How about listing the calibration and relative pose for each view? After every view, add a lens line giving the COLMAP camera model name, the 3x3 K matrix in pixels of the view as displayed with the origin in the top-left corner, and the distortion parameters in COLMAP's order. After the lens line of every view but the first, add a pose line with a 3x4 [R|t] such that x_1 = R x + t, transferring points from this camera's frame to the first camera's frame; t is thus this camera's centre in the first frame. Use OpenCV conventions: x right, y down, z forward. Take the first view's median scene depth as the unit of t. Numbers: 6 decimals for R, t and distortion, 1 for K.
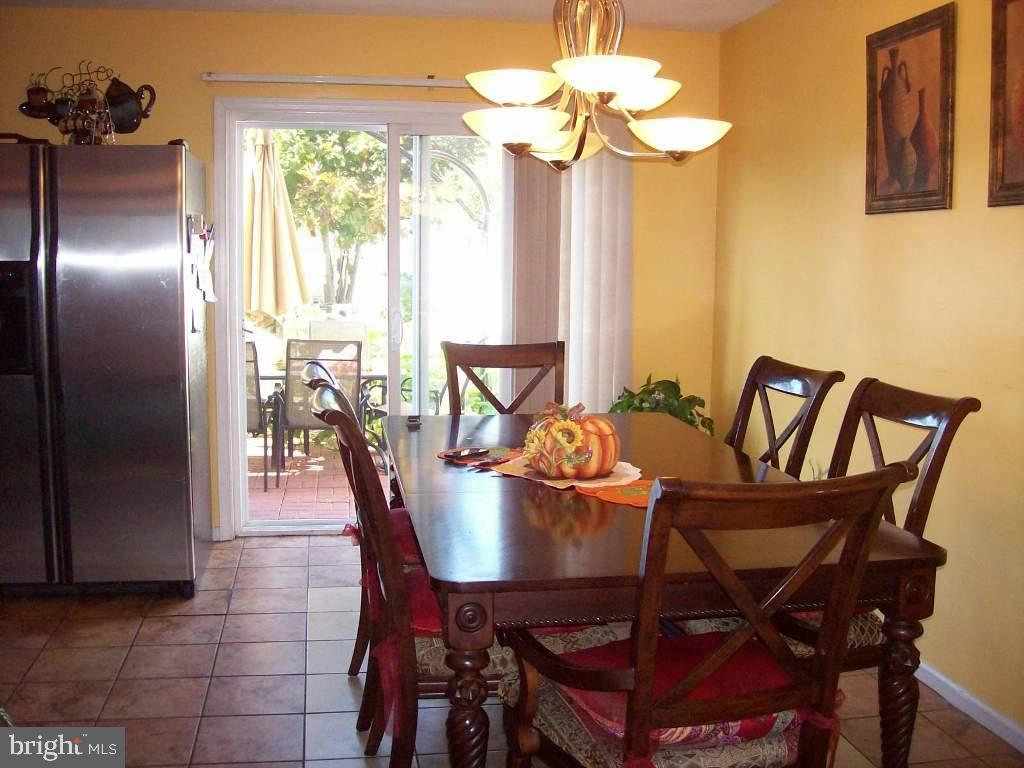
lens RADIAL K [[1078.4, 0, 500.8], [0, 1078.4, 382.7], [0, 0, 1]] dist [-0.186208, 0.158119]
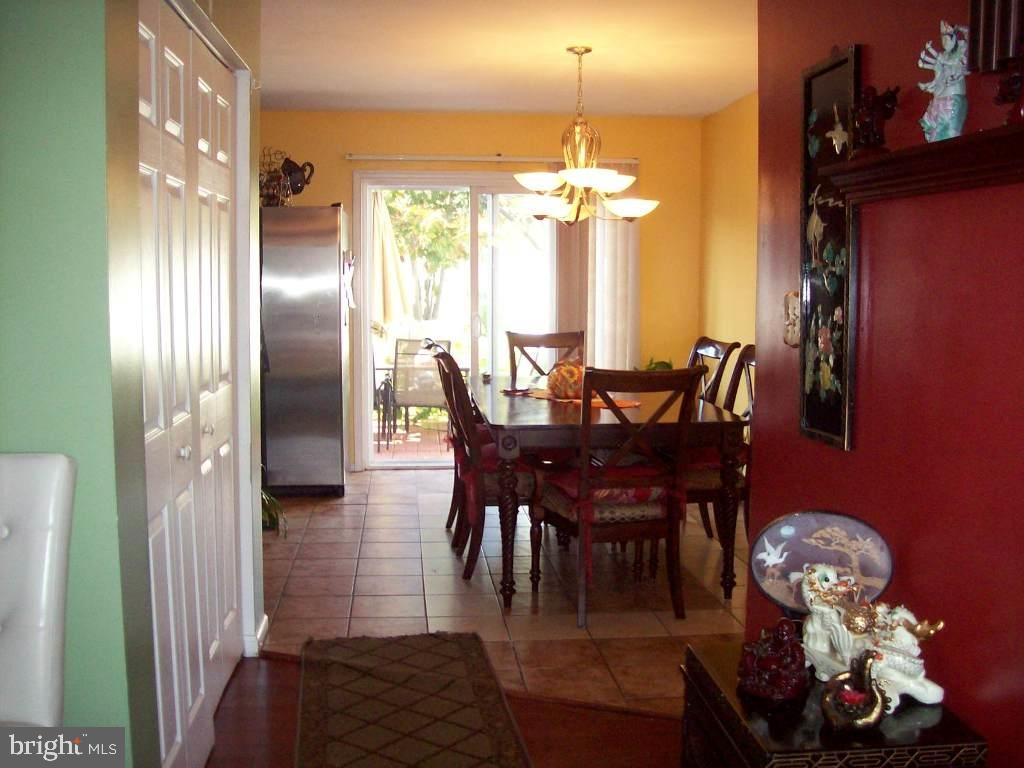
lens RADIAL K [[1078.4, 0, 500.8], [0, 1078.4, 382.7], [0, 0, 1]] dist [-0.186208, 0.158119]
pose [[0.997192, 0.000549, -0.074892, 0.046113], [-0.002162, 0.999767, -0.021454, 0.057786], [0.074863, 0.021556, 0.996961, -0.458005]]
